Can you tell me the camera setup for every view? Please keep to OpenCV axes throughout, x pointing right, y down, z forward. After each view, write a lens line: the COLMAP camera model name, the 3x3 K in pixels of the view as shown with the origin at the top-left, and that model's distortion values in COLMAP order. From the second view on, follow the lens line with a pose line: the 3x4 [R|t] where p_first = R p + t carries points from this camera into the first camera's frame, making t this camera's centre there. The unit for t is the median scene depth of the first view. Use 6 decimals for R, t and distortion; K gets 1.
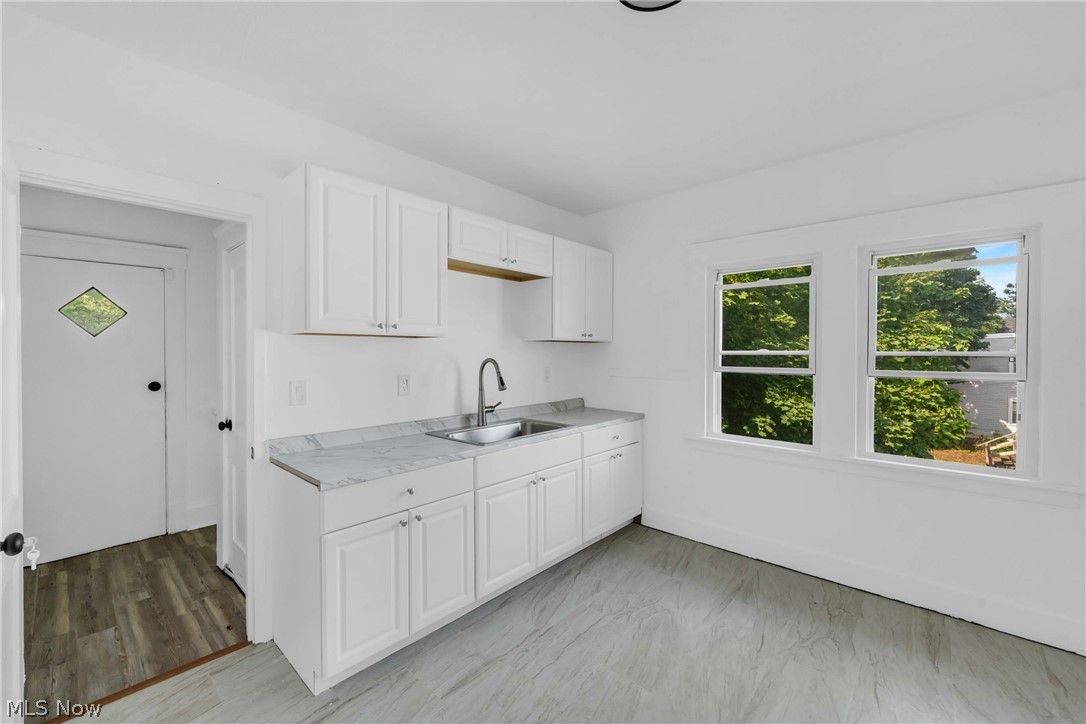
lens RADIAL K [[449.5, 0, 539.5], [0, 449.5, 357.9], [0, 0, 1]] dist [0.001316, -0.000394]
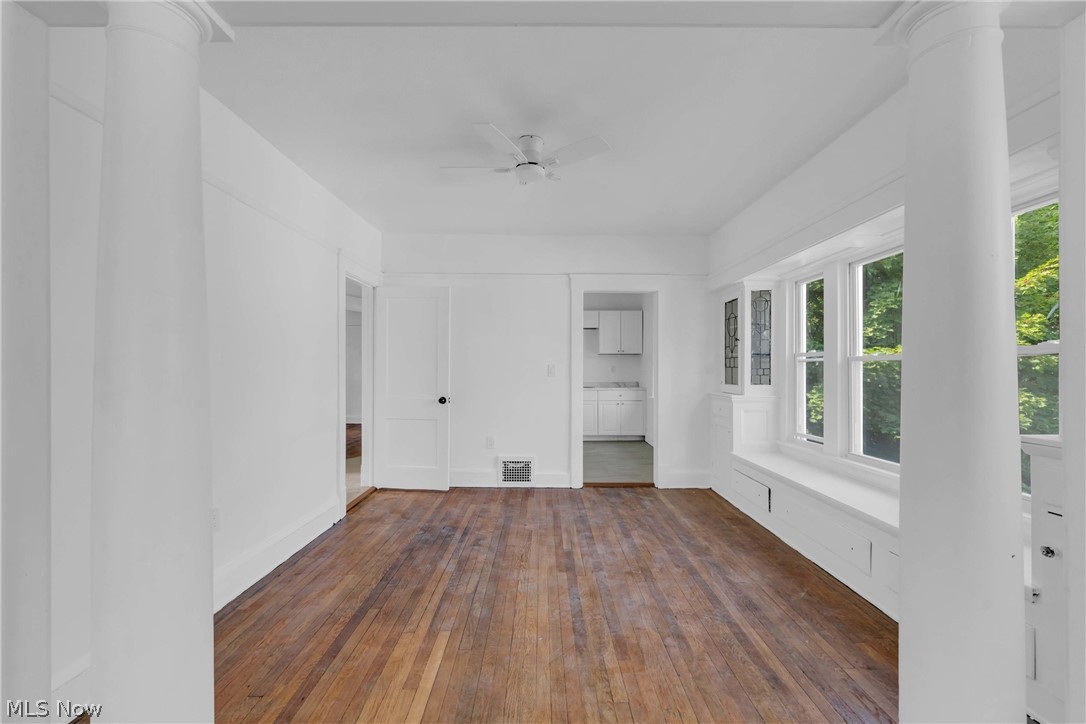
lens RADIAL K [[449.5, 0, 539.5], [0, 449.5, 357.9], [0, 0, 1]] dist [0.001316, -0.000394]
pose [[0.679184, -0.009381, -0.733908, 2.165581], [-0.006182, 0.999810, -0.018502, 0.038087], [0.733942, 0.017103, 0.678997, -1.193822]]
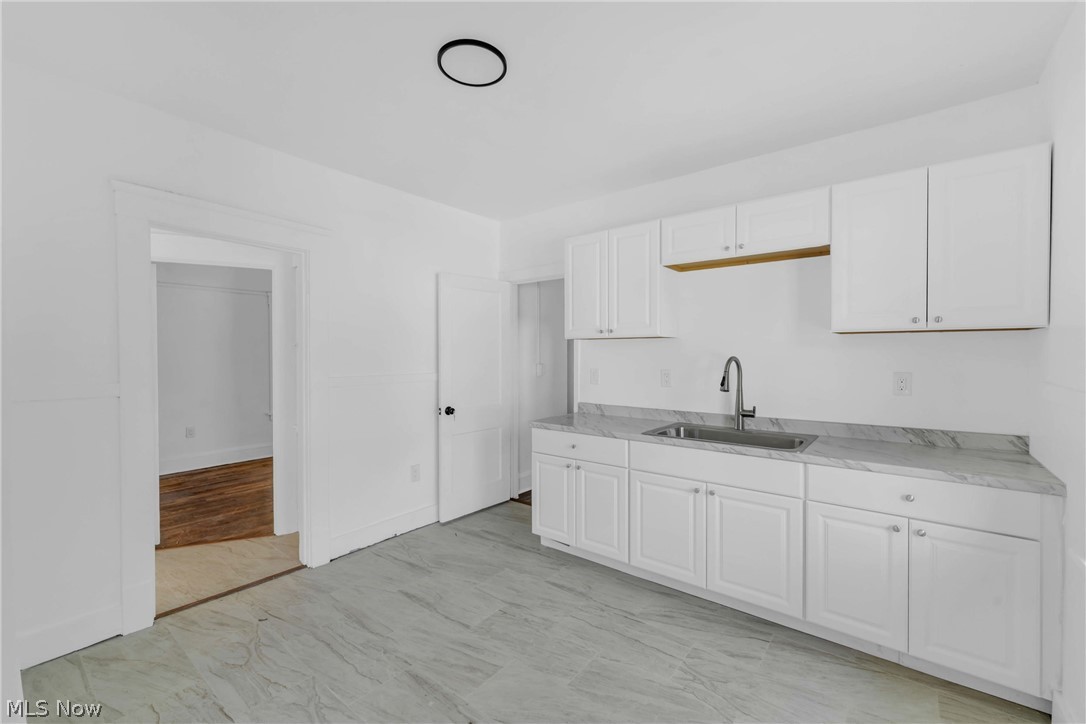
lens RADIAL K [[449.5, 0, 539.5], [0, 449.5, 357.9], [0, 0, 1]] dist [0.001316, -0.000394]
pose [[0.059926, 0.013846, -0.998107, 0.977700], [-0.010946, 0.999853, 0.013213, -0.005308], [0.998143, 0.010133, 0.060069, 0.681731]]
